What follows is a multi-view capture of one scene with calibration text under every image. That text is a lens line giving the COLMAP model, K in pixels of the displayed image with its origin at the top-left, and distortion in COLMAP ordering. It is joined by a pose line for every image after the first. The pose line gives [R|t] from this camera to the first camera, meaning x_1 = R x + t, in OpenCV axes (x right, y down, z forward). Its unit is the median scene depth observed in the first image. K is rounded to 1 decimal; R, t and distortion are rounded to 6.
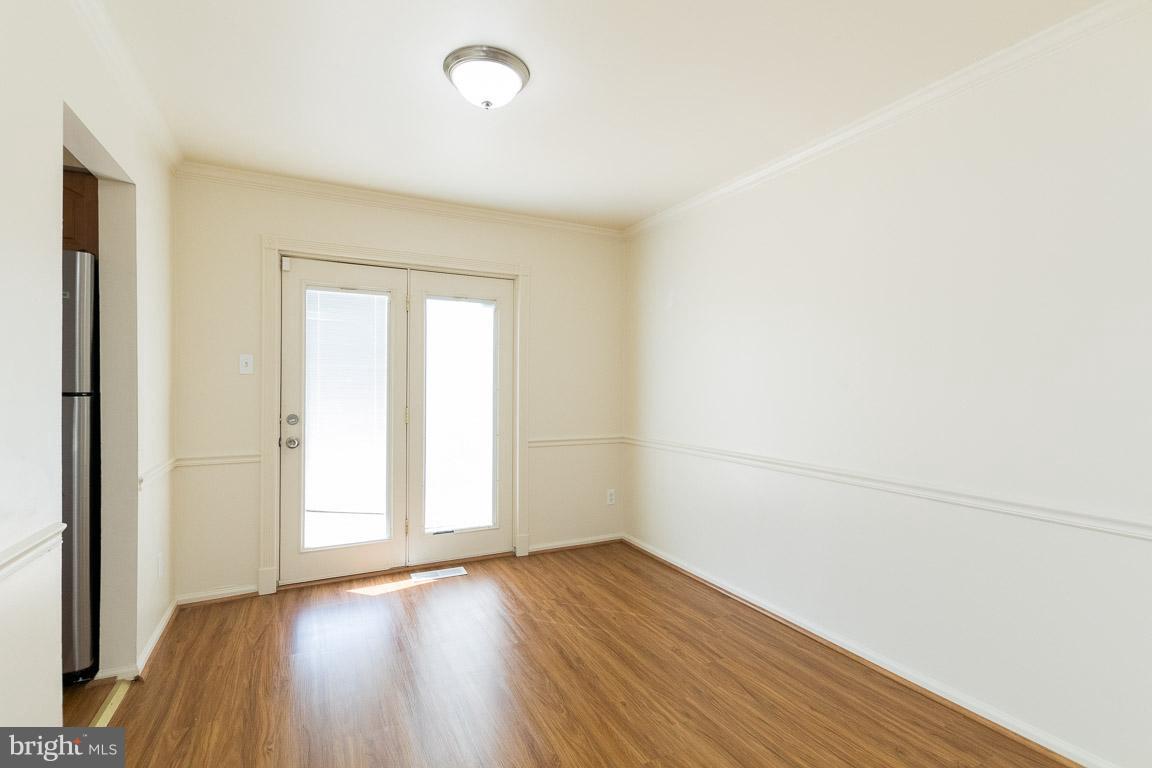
lens RADIAL K [[525.8, 0, 570.7], [0, 525.8, 385.9], [0, 0, 1]] dist [0.001441, -0.000844]
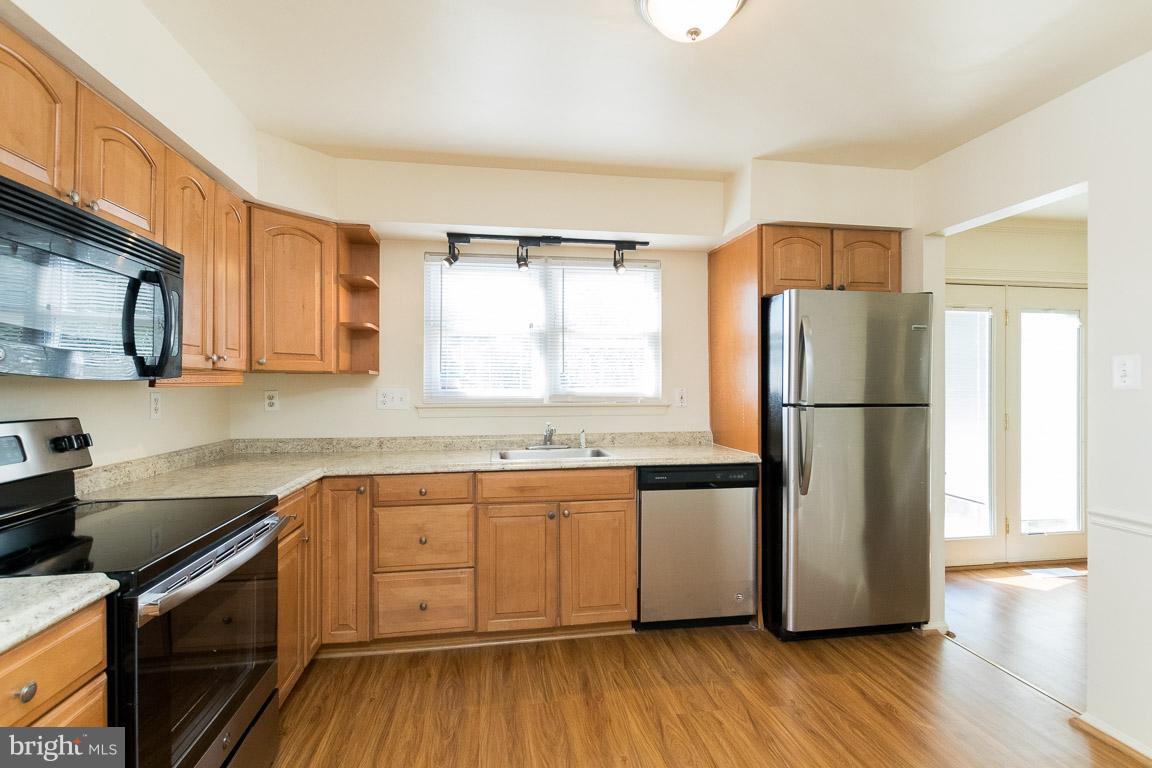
lens RADIAL K [[525.8, 0, 570.7], [0, 525.8, 385.9], [0, 0, 1]] dist [0.001441, -0.000844]
pose [[0.952498, -0.004125, -0.304516, -0.841995], [0.003232, 0.999989, -0.003436, -0.016920], [0.304527, 0.002289, 0.952501, -0.298238]]
